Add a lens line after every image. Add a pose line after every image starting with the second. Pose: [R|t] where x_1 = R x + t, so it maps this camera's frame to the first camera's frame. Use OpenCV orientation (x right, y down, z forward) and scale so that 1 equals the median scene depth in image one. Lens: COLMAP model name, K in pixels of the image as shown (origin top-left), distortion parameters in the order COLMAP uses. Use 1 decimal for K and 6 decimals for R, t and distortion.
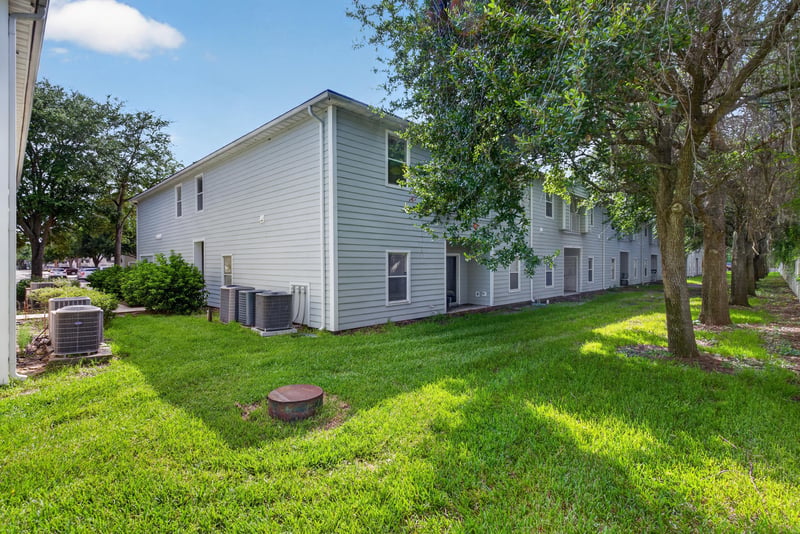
lens RADIAL K [[380.8, 0, 397.3], [0, 380.8, 264.3], [0, 0, 1]] dist [0.010167, 0.000038]
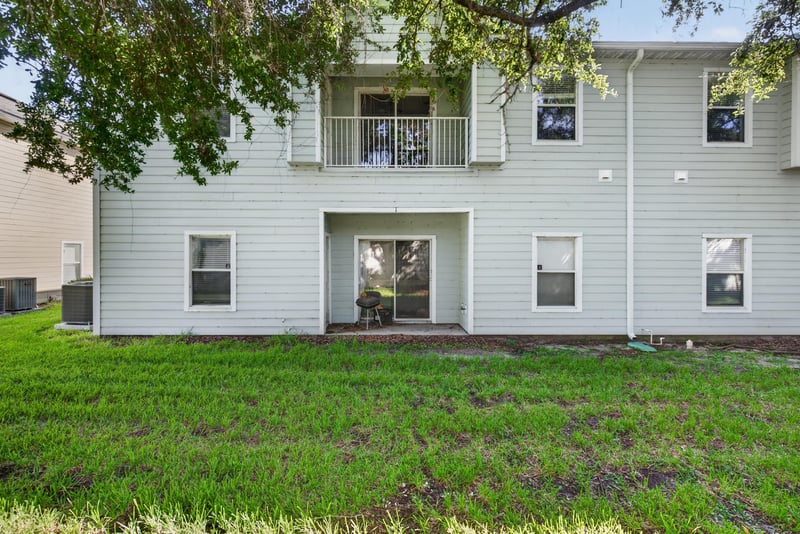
lens RADIAL K [[380.8, 0, 400.3], [0, 380.8, 259.8], [0, 0, 1]] dist [0.010167, 0.000038]
pose [[0.713622, 0.019858, -0.700249, 0.725802], [-0.005487, 0.999726, 0.022759, -0.003955], [0.700509, -0.012399, 0.713535, 0.747520]]
